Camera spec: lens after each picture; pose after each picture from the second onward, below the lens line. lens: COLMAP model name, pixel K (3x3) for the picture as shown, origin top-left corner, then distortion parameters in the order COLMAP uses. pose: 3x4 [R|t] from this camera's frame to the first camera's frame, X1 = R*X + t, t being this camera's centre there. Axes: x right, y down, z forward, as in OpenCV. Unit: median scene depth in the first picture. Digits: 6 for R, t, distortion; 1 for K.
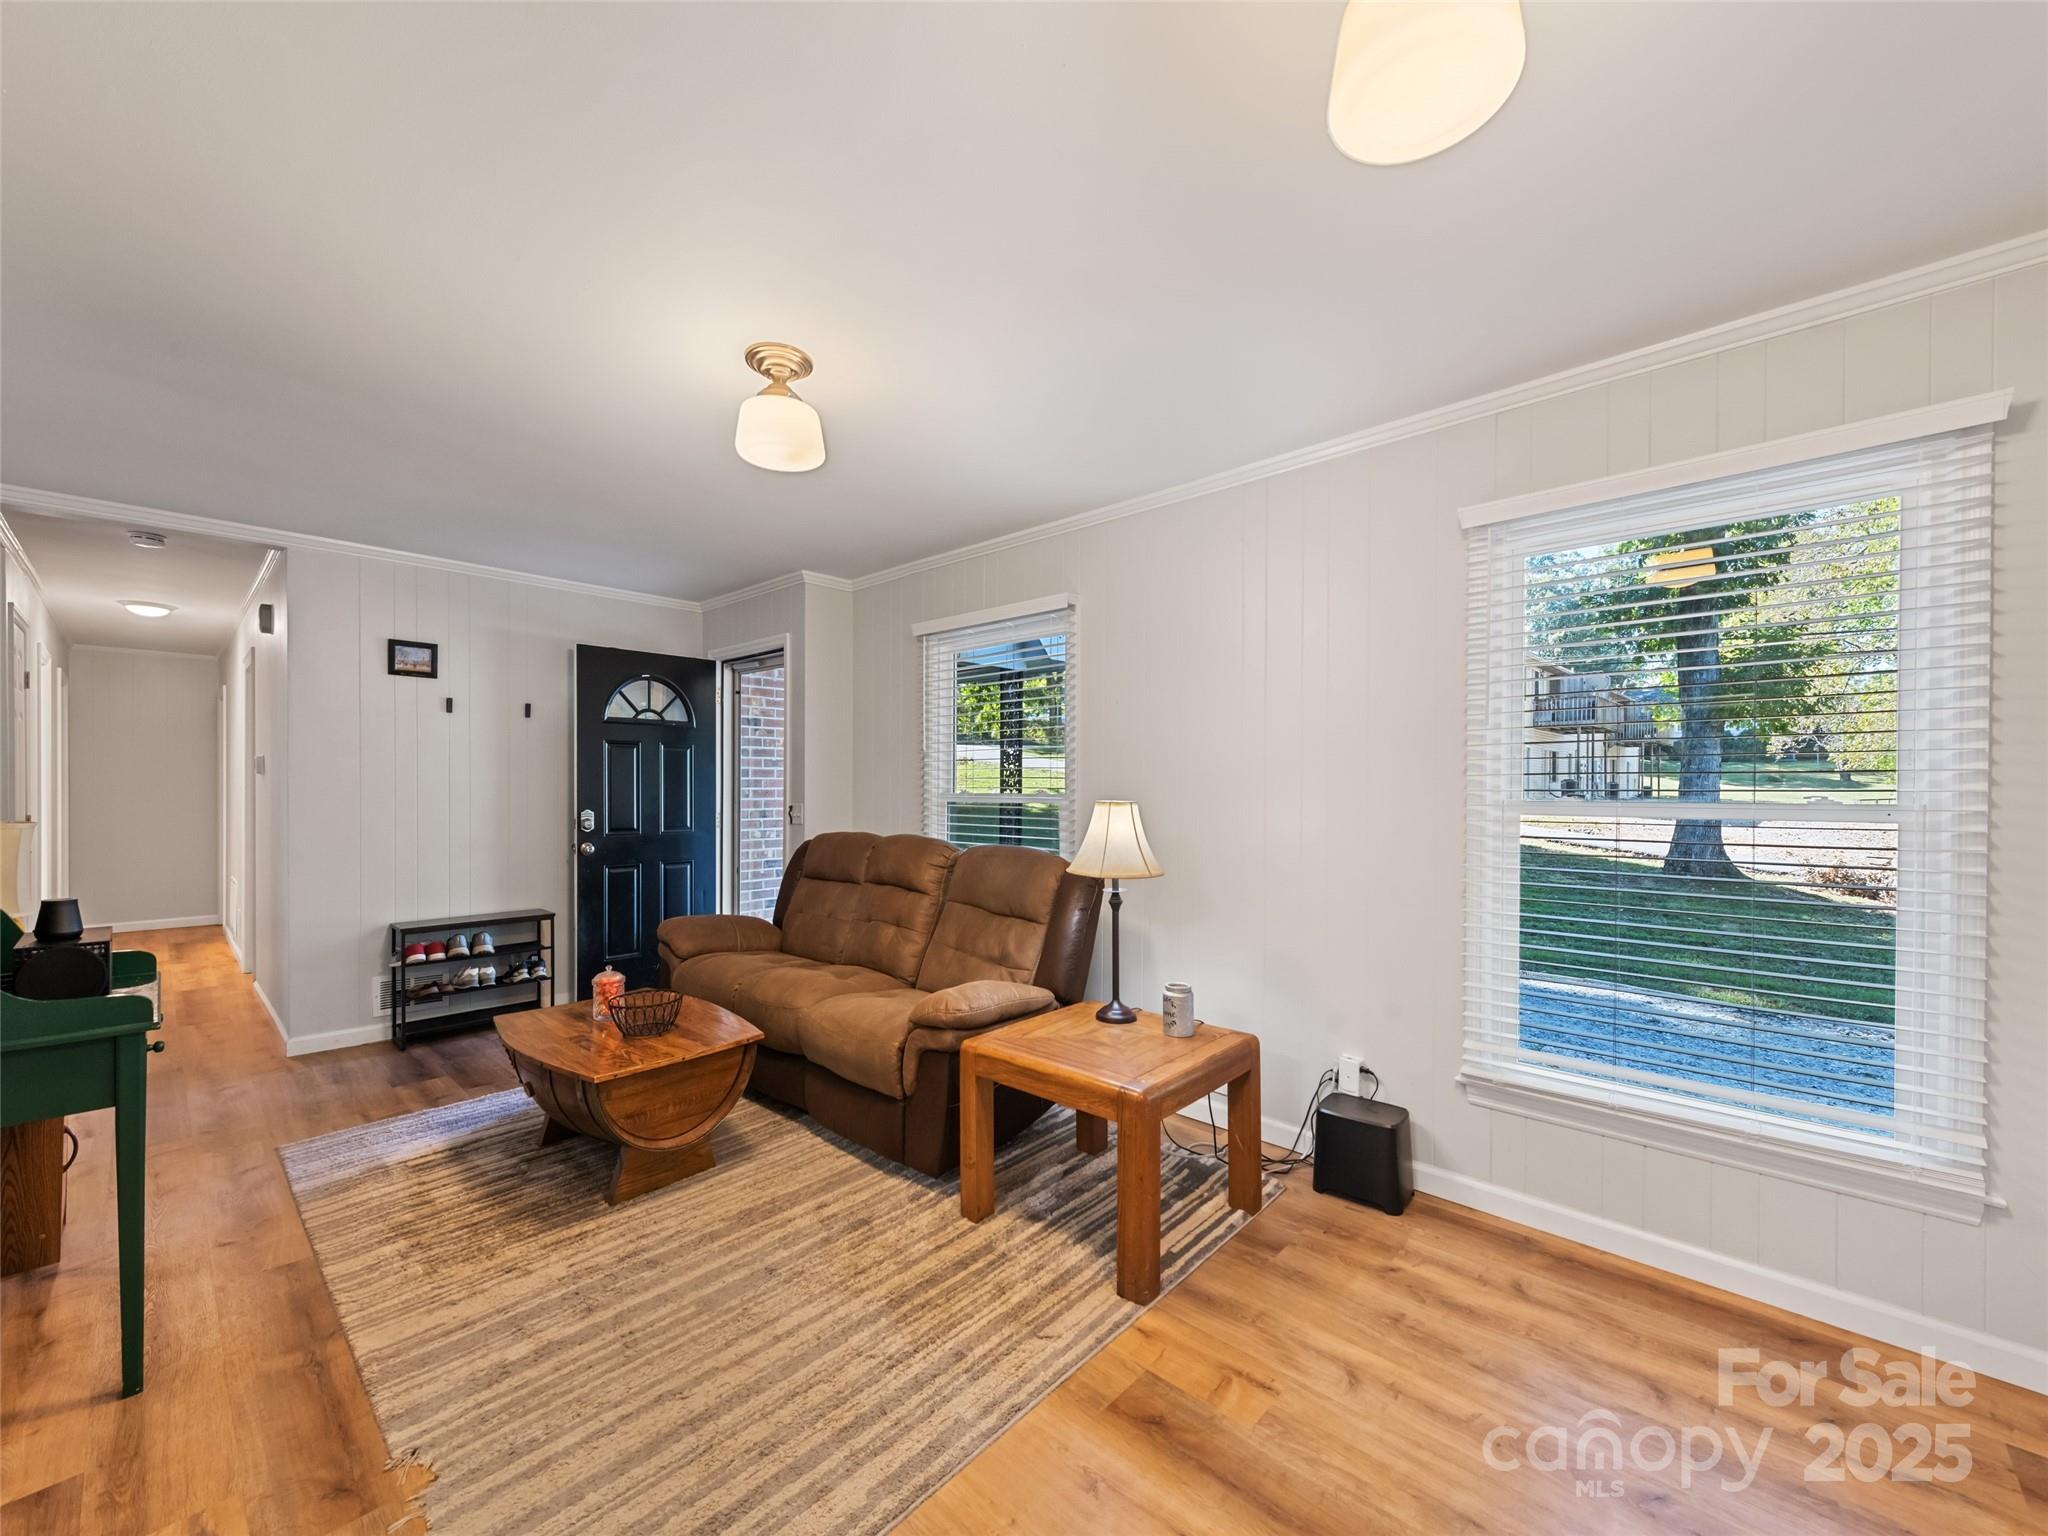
lens RADIAL K [[821.9, 0, 1024.0], [0, 821.9, 768.0], [0, 0, 1]] dist [0.007661, -0.000506]
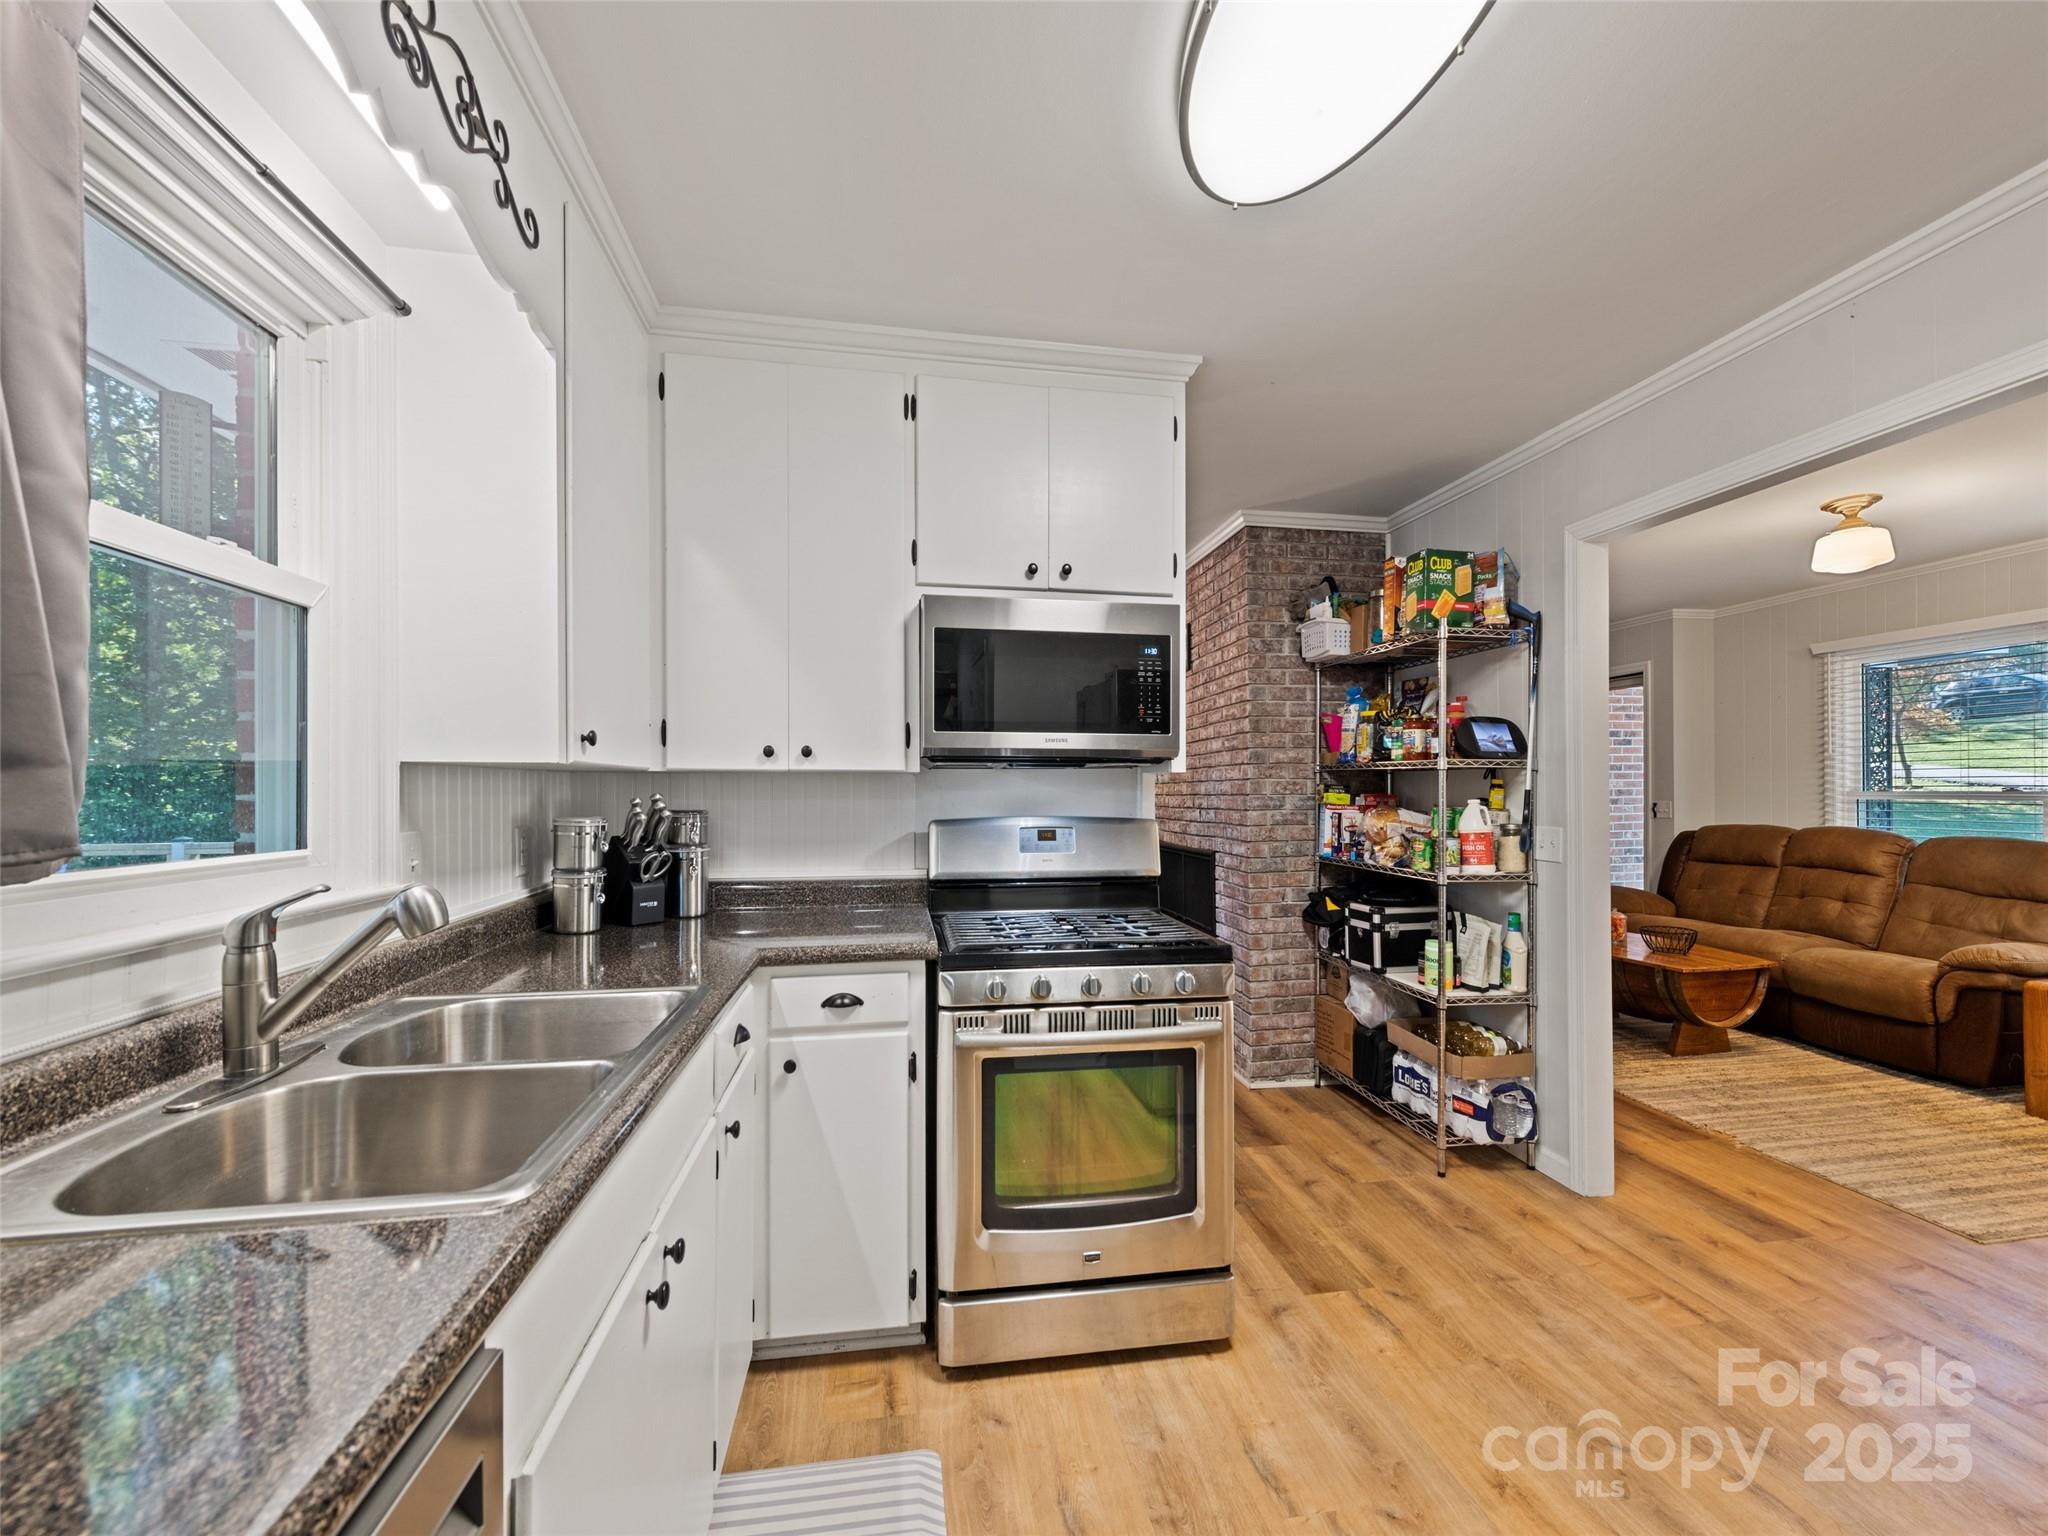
lens RADIAL K [[821.9, 0, 1024.0], [0, 821.9, 768.0], [0, 0, 1]] dist [0.007661, -0.000506]
pose [[0.791084, -0.020909, -0.611350, -0.426092], [0.020784, 0.999757, -0.007299, -0.023826], [0.611354, -0.006932, 0.791327, -0.827583]]
